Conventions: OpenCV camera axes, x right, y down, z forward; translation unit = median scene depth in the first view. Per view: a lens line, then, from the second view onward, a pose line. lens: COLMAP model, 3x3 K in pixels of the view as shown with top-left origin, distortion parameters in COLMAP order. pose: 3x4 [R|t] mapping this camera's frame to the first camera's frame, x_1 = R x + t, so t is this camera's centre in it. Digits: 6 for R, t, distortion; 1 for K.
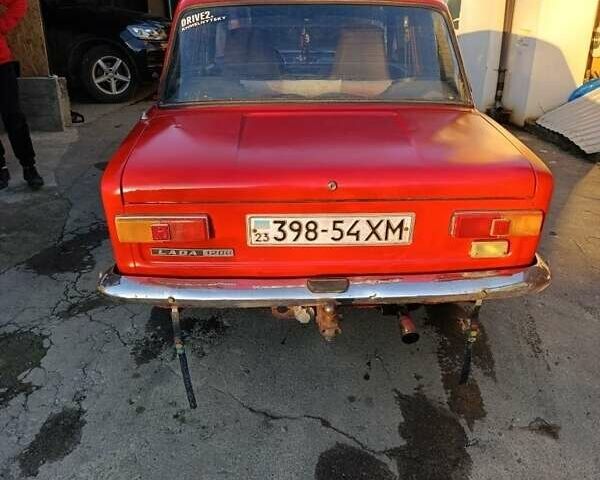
lens RADIAL K [[546.6, 0, 300.0], [0, 546.6, 240.0], [0, 0, 1]] dist [0.005247, -0.025426]
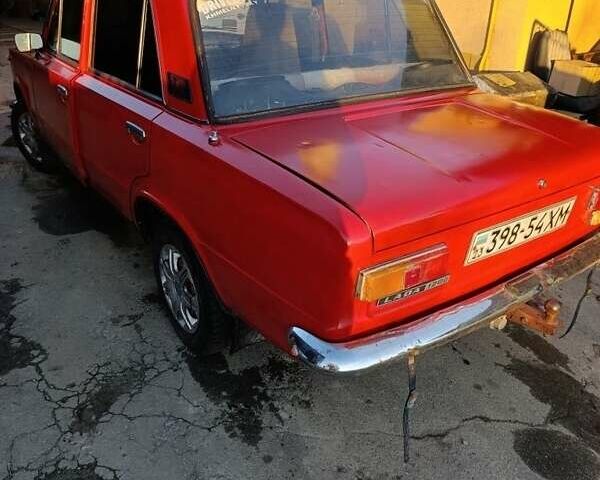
lens RADIAL K [[546.6, 0, 300.0], [0, 546.6, 240.0], [0, 0, 1]] dist [0.005247, -0.025426]
pose [[0.828358, -0.228624, 0.511424, -0.691216], [0.200391, 0.973454, 0.110591, -0.165919], [-0.523132, 0.010876, 0.852183, 0.335272]]
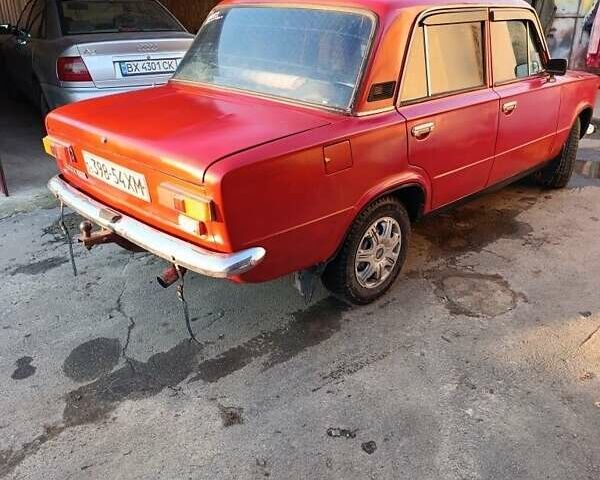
lens RADIAL K [[546.6, 0, 300.0], [0, 546.6, 240.0], [0, 0, 1]] dist [0.005247, -0.025426]
pose [[0.690787, 0.300697, -0.657567, 1.170324], [-0.296126, 0.947311, 0.122107, -0.148904], [0.659638, 0.110373, 0.743435, 0.275540]]
